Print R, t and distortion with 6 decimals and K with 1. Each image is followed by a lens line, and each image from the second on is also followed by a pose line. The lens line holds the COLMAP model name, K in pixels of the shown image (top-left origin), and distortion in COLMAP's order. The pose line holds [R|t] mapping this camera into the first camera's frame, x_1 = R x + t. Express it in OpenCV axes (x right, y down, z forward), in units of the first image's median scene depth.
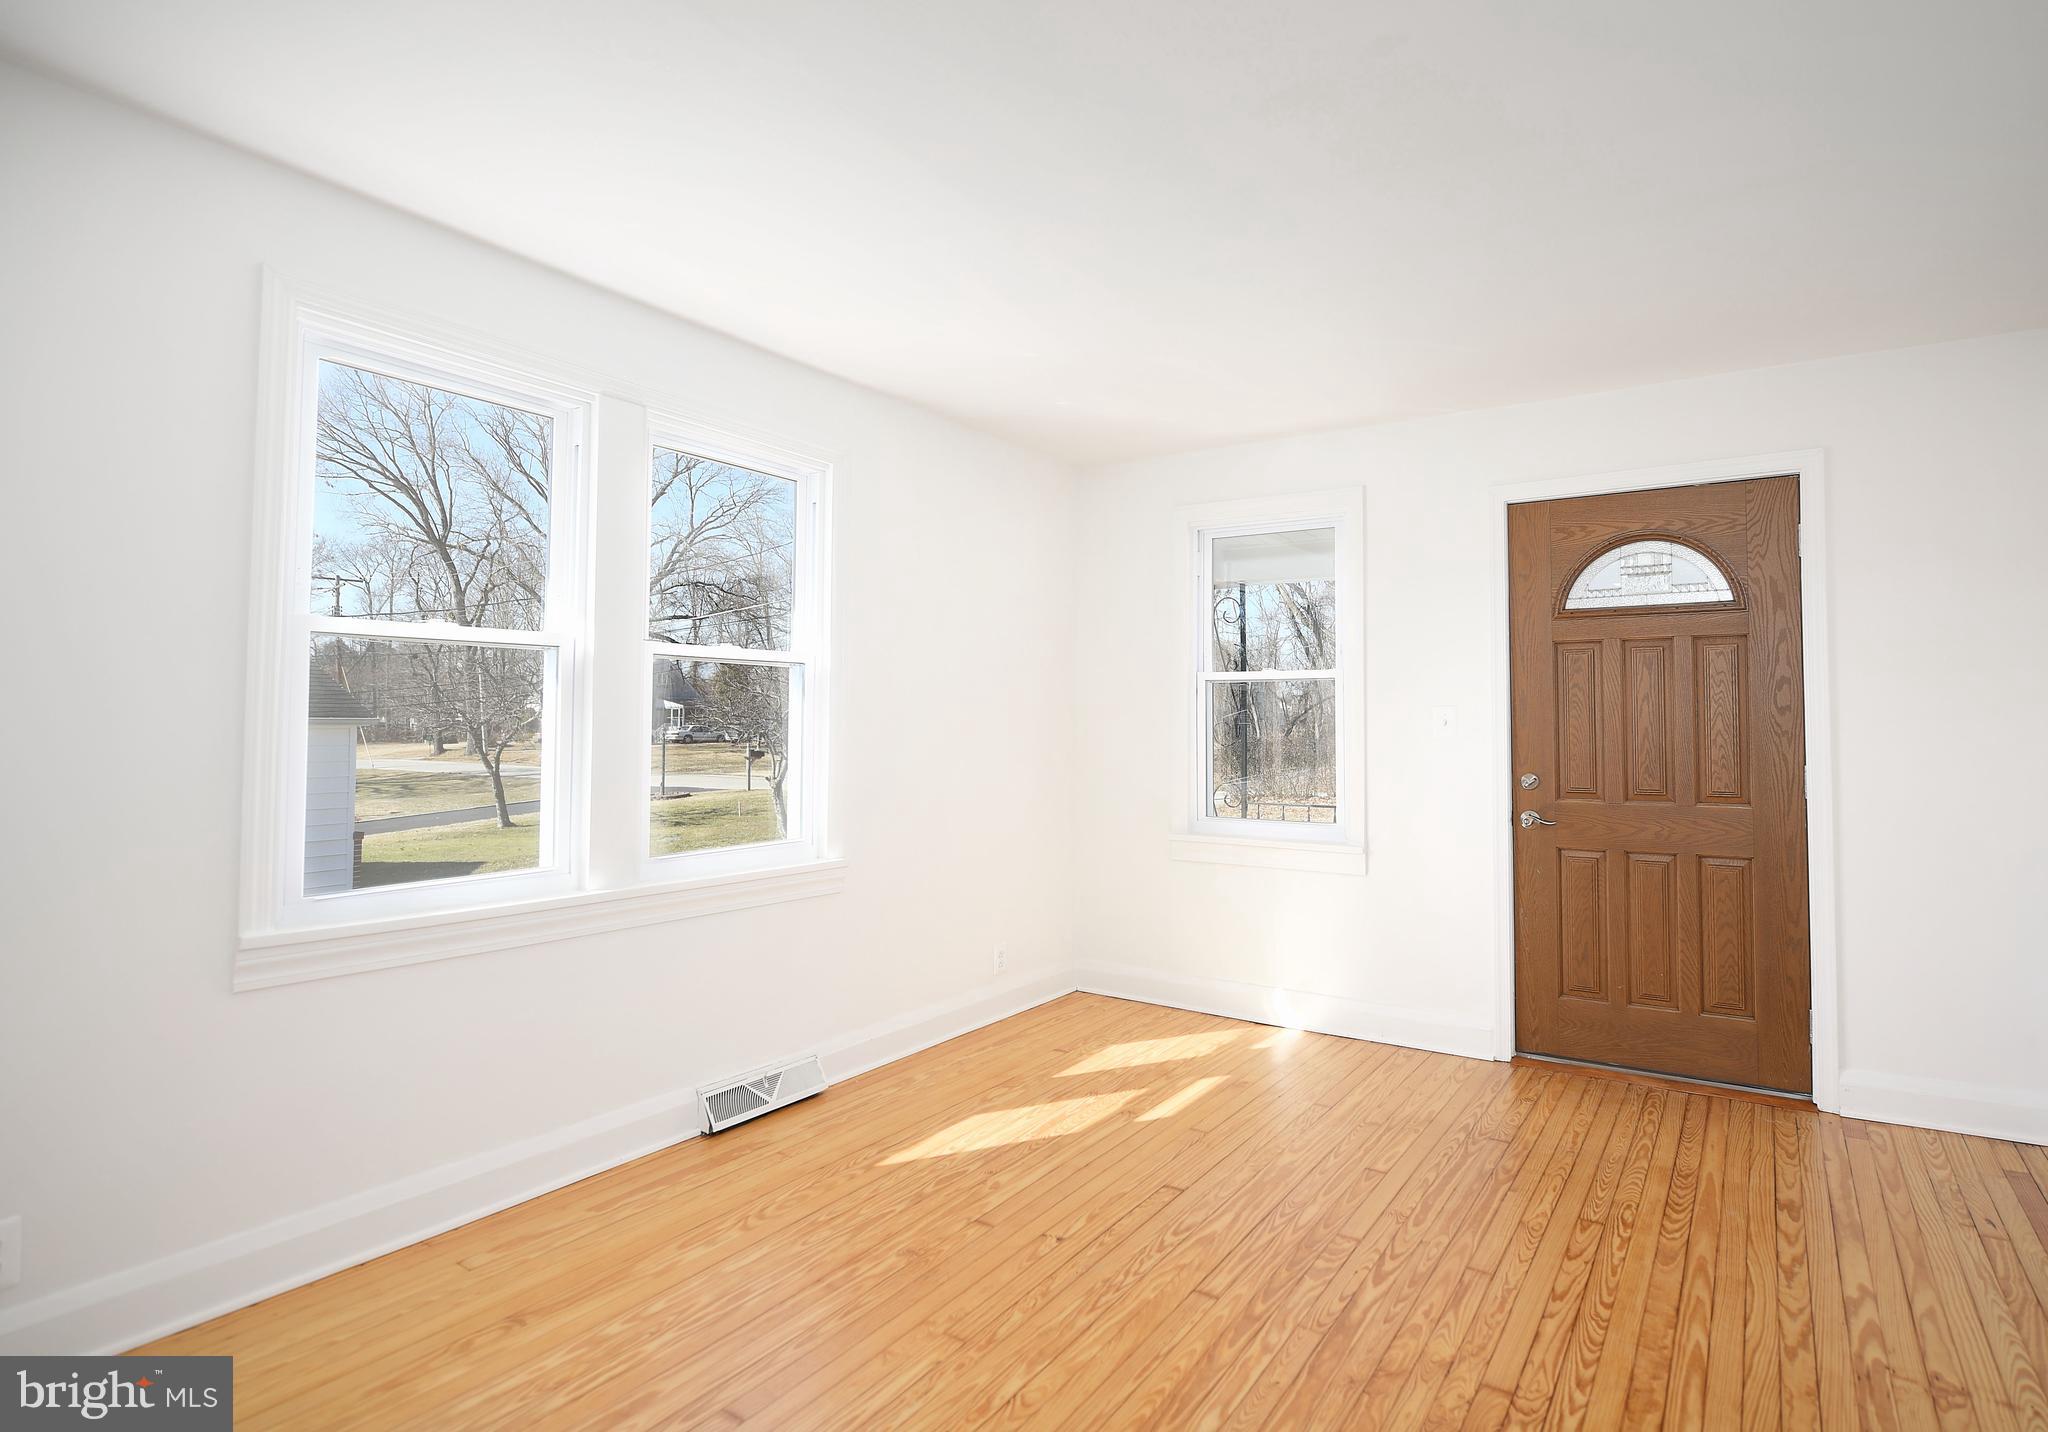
lens RADIAL K [[1098.7, 0, 1076.5], [0, 1098.7, 719.4], [0, 0, 1]] dist [-0.006815, -0.003273]
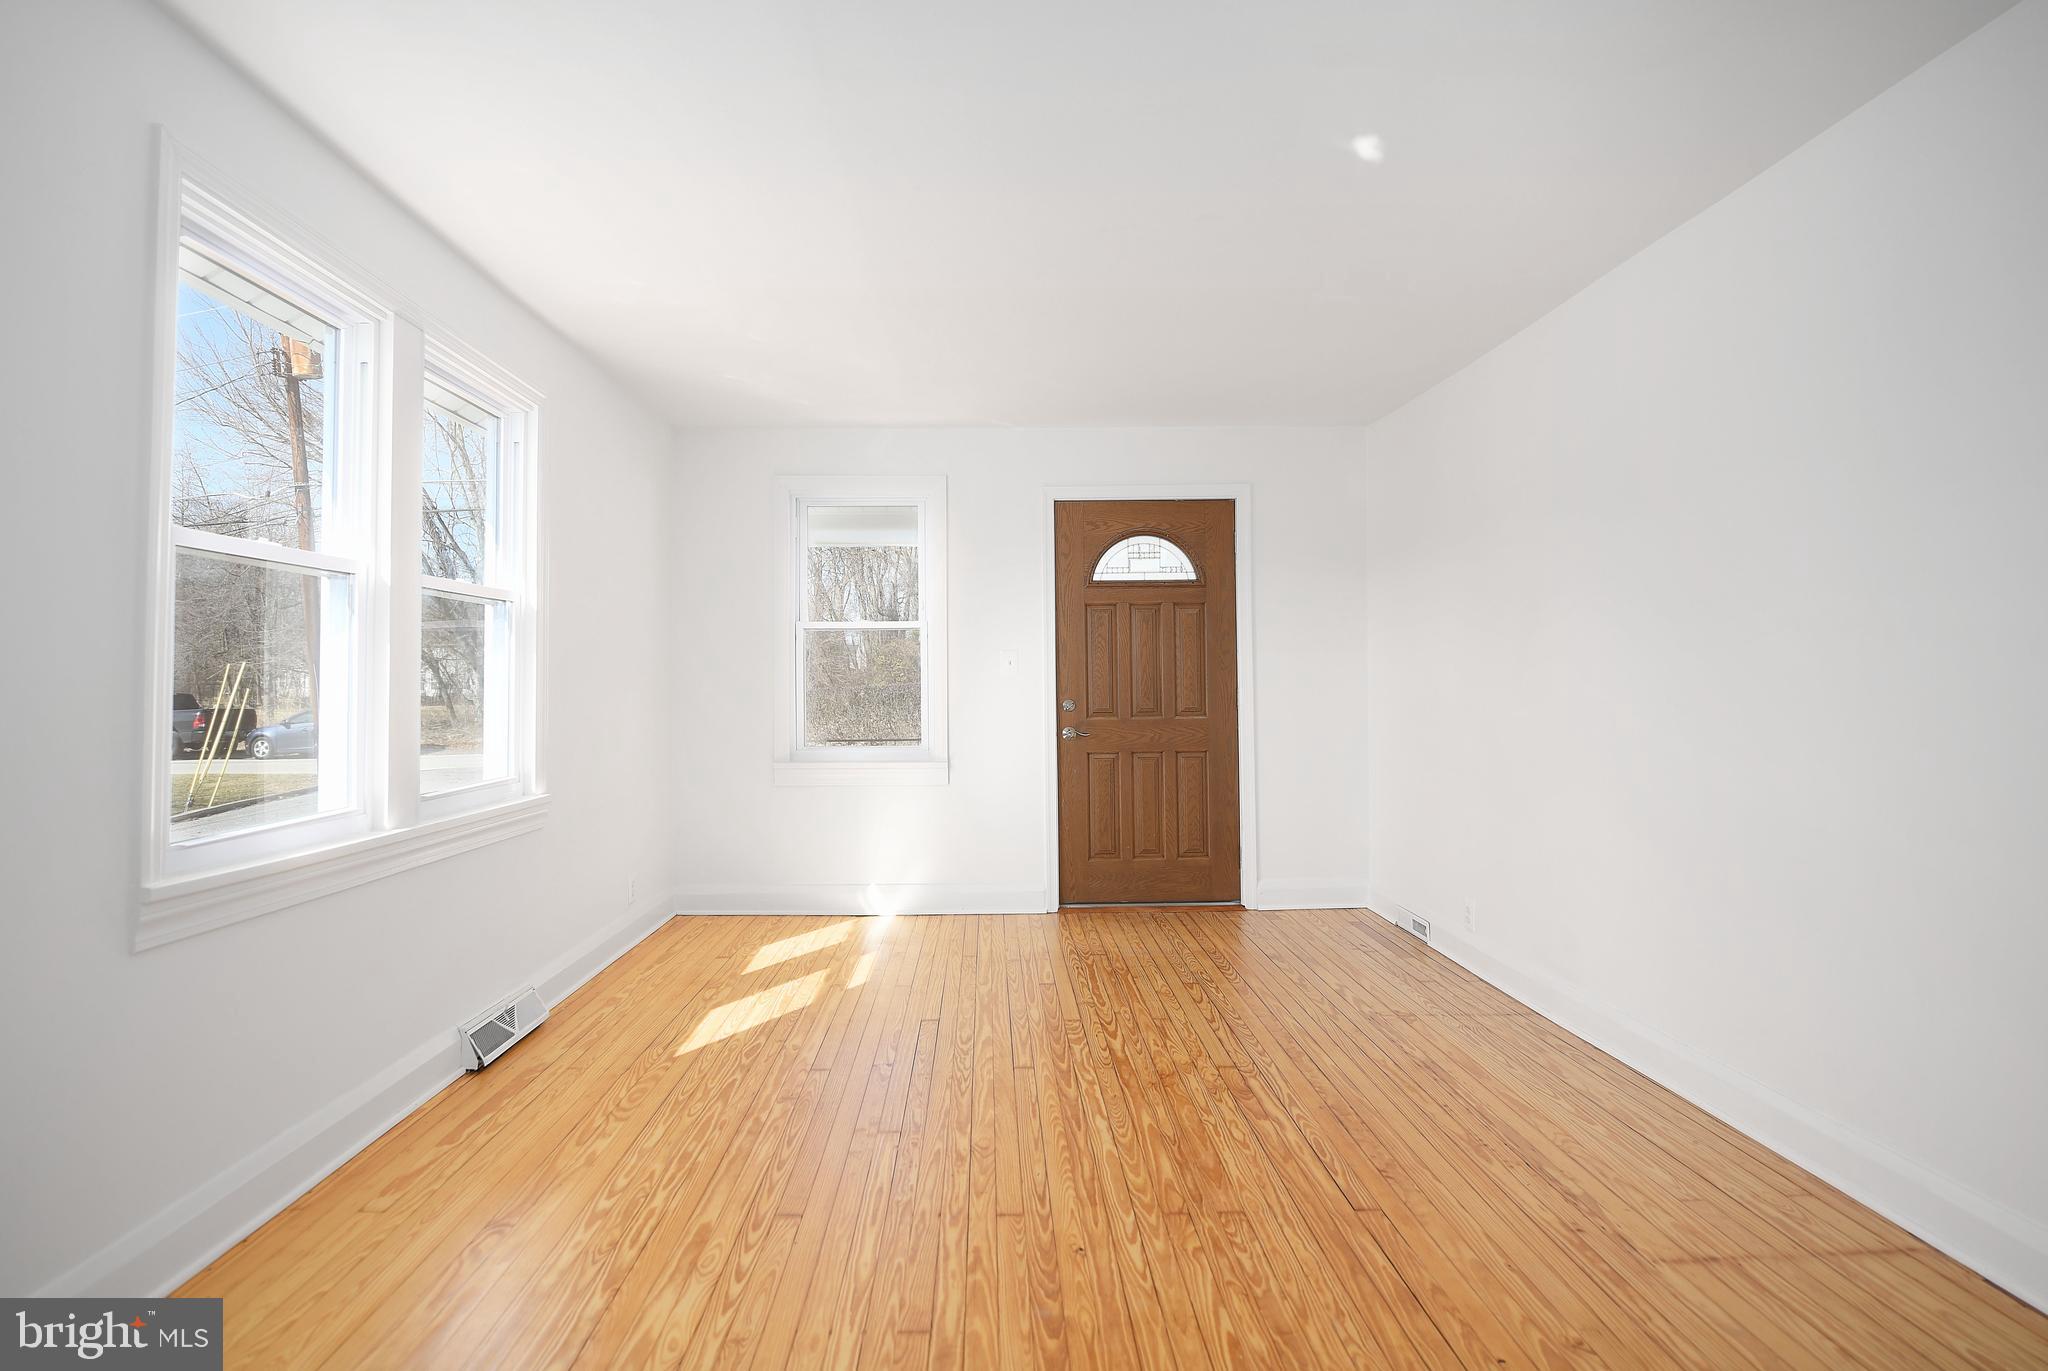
lens RADIAL K [[1061.8, 0, 1011.2], [0, 1061.8, 692.0], [0, 0, 1]] dist [-0.006177, -0.002099]
pose [[0.829174, -0.015022, 0.558788, -0.513848], [0.008026, 0.999856, 0.014969, 0.026155], [-0.558932, -0.007928, 0.829175, -0.075693]]
